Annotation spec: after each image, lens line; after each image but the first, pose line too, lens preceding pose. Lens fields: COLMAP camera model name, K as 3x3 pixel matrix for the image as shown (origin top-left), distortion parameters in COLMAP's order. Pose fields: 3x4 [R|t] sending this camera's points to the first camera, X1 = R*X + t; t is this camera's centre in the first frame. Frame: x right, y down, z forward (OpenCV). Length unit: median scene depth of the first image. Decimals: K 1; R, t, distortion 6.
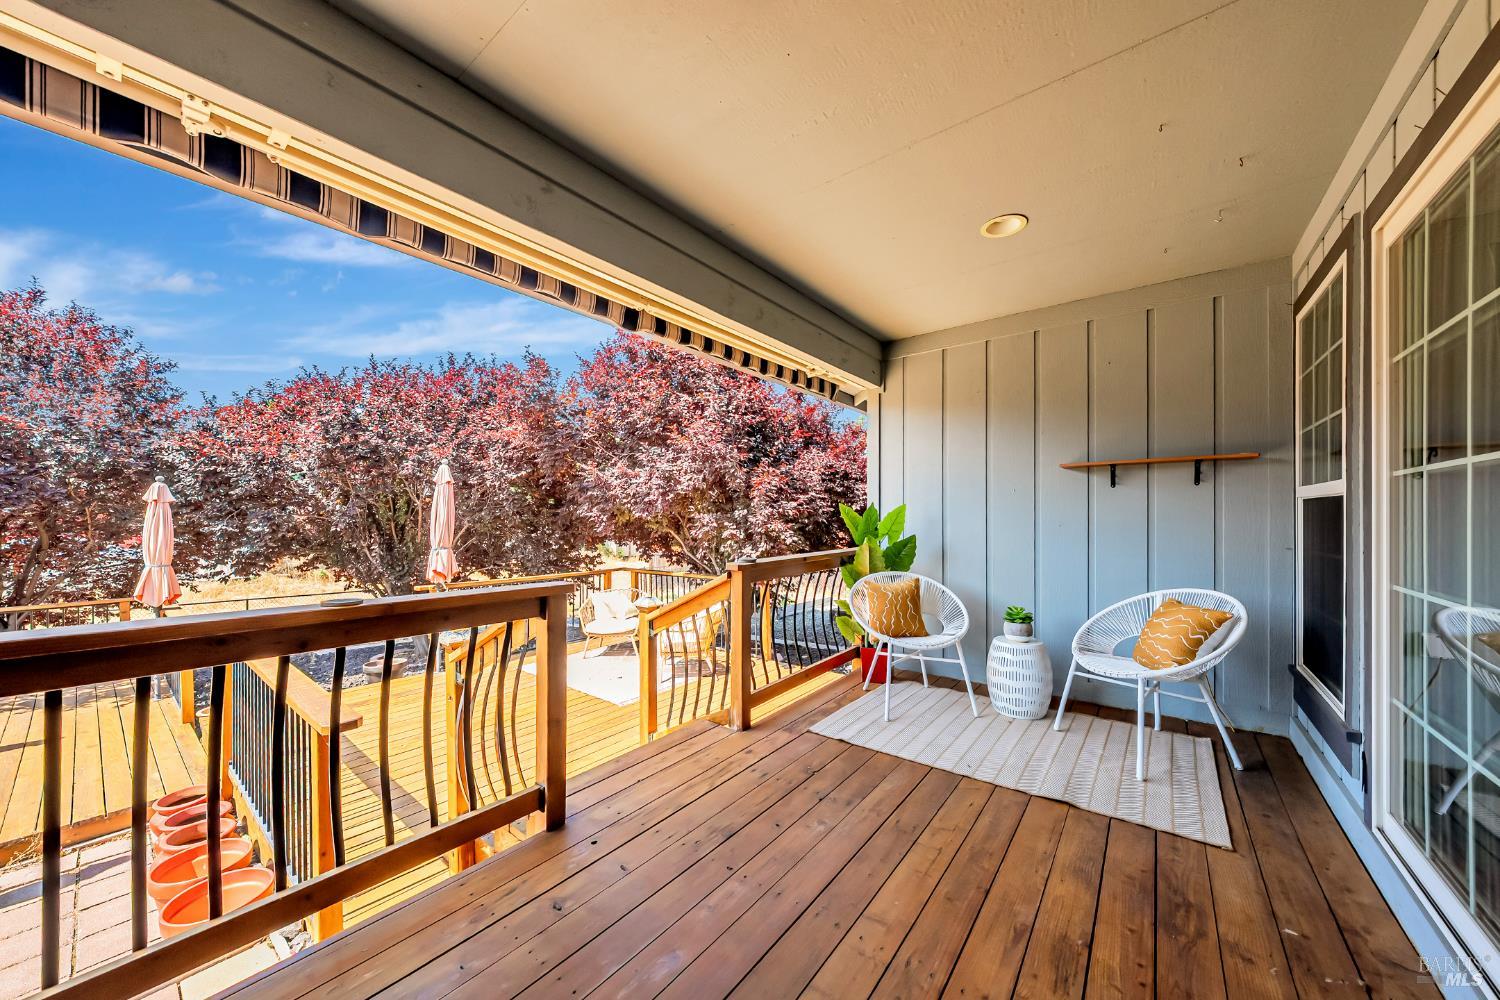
lens RADIAL K [[518.9, 0, 749.9], [0, 518.9, 513.7], [0, 0, 1]] dist [0.000680, 0.000150]
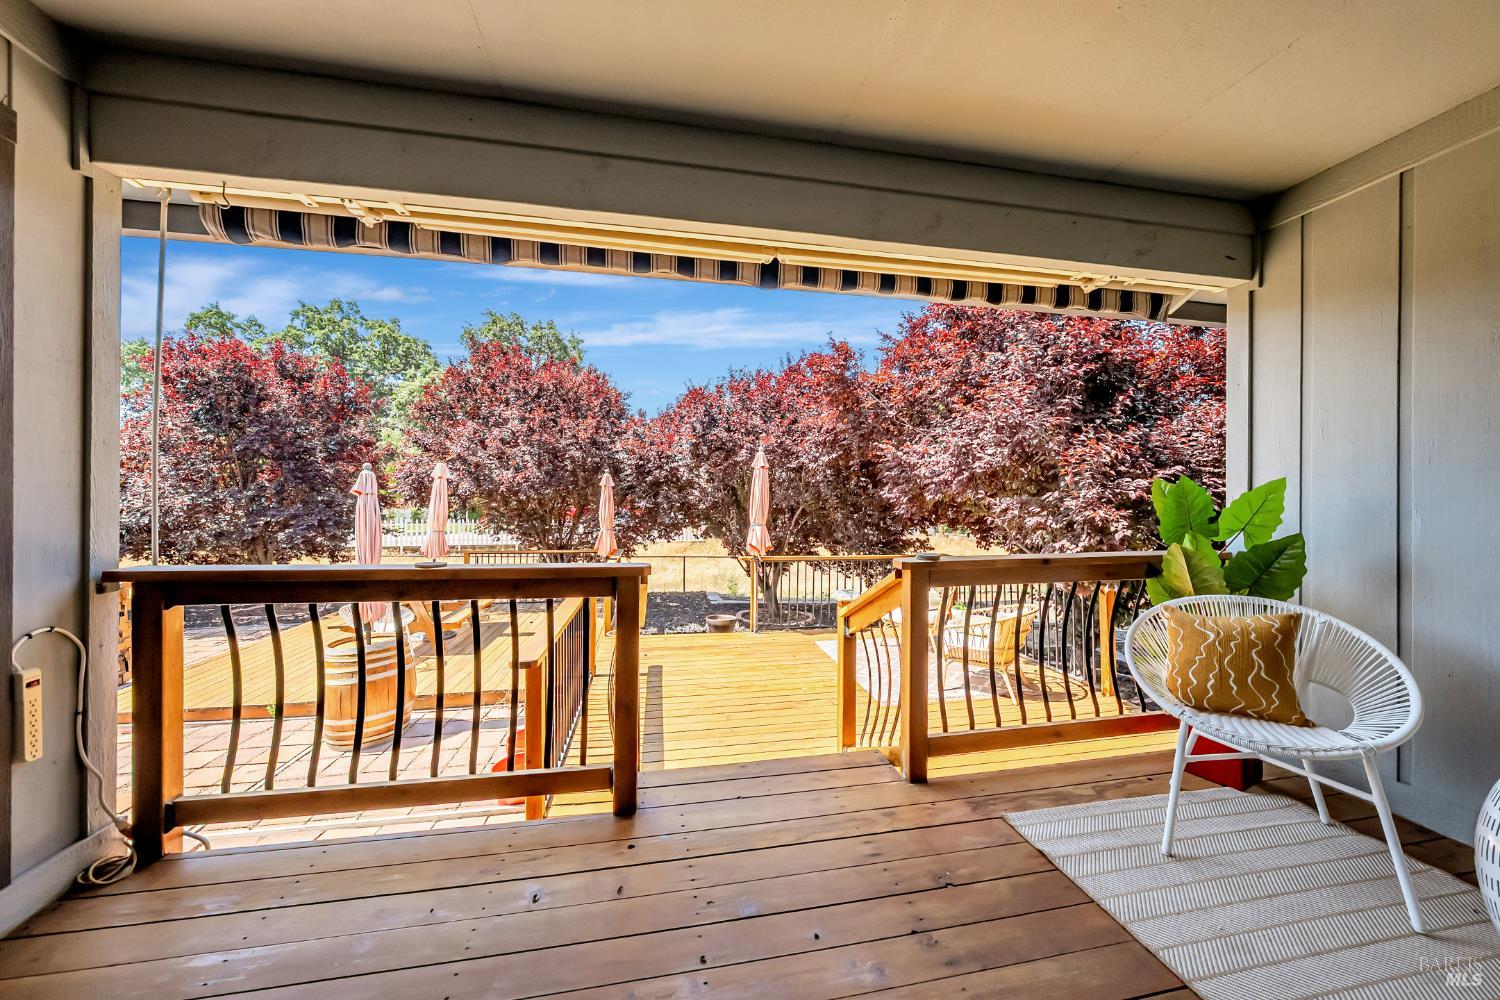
lens RADIAL K [[518.9, 0, 752.3], [0, 518.9, 494.7], [0, 0, 1]] dist [0.000680, 0.000150]
pose [[0.762449, 0.001556, -0.647047, 0.229308], [-0.002569, 0.999997, -0.000622, 0.001243], [0.647044, 0.002137, 0.762450, 0.211105]]
